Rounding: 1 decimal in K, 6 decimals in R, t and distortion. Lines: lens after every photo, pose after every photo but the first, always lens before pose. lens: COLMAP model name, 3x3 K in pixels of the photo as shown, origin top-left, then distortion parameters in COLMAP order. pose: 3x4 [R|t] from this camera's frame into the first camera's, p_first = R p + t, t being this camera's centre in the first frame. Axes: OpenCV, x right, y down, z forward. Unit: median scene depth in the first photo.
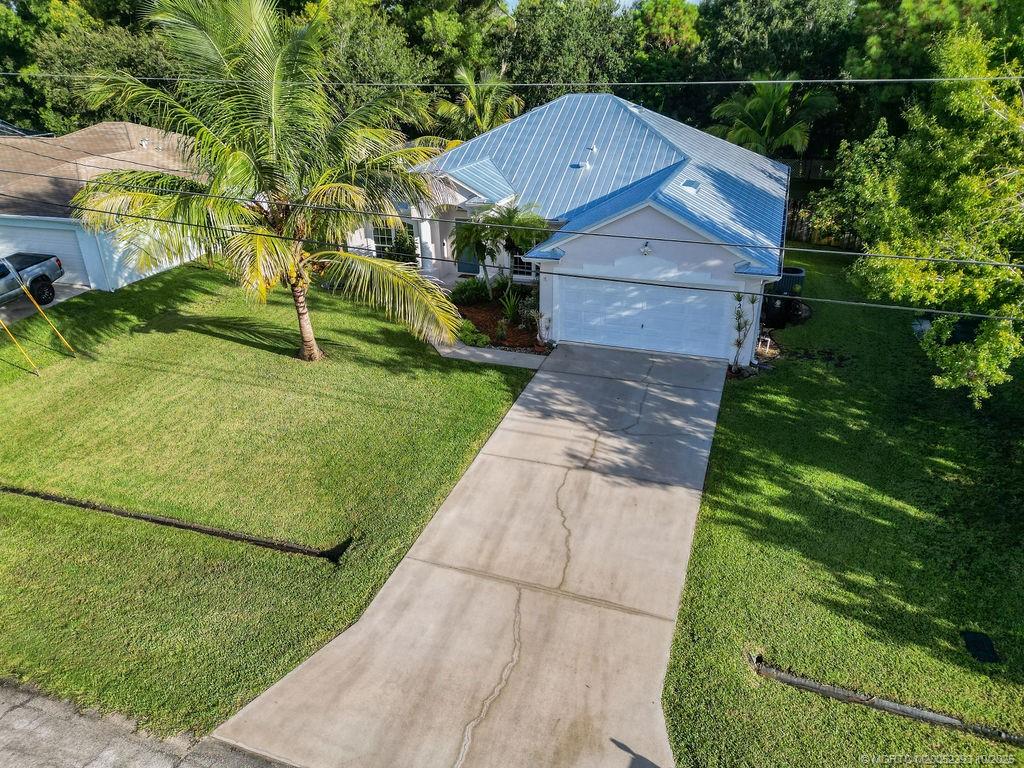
lens RADIAL K [[715.3, 0, 508.4], [0, 715.3, 388.0], [0, 0, 1]] dist [0.084775, -0.100552]
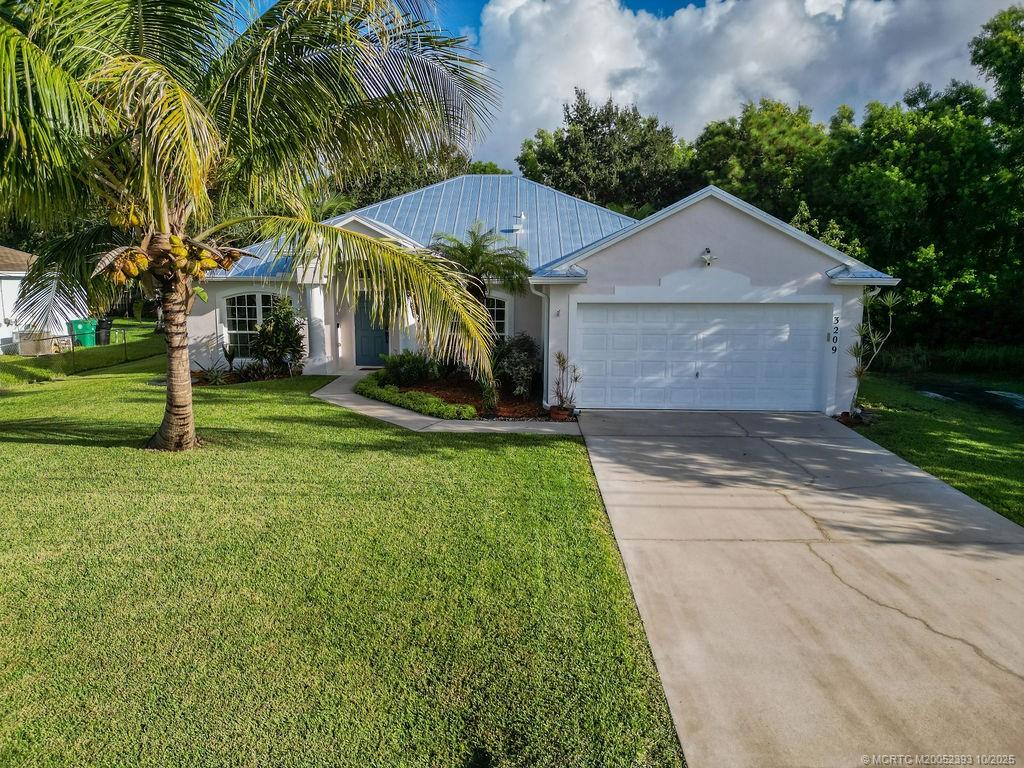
lens RADIAL K [[722.7, 0, 512.0], [0, 722.7, 384.0], [0, 0, 1]] dist [0.051618, -0.039000]
pose [[0.945948, -0.028044, 0.323103, -0.224450], [0.119909, 0.955903, -0.268089, 0.094862], [-0.301337, 0.292342, 0.907597, 0.438574]]
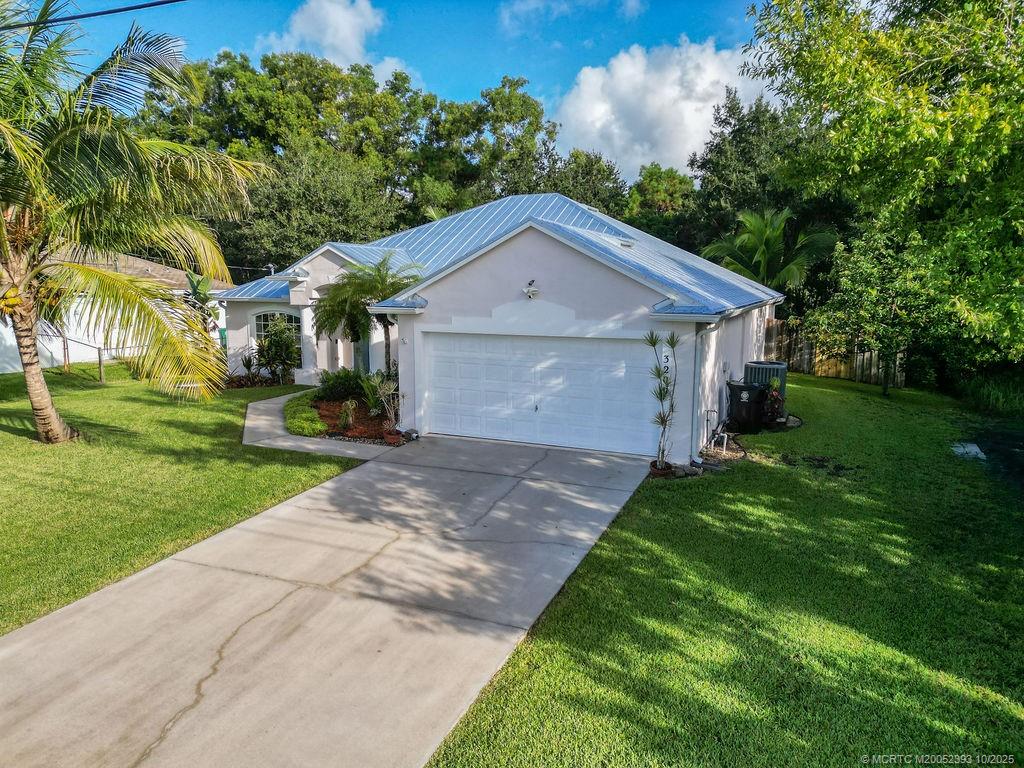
lens RADIAL K [[715.3, 0, 508.4], [0, 715.3, 388.0], [0, 0, 1]] dist [0.084775, -0.100552]
pose [[0.997724, 0.026013, -0.062207, 0.213186], [-0.042477, 0.958987, -0.280251, 0.092432], [0.052365, 0.282256, 0.957909, 0.358883]]
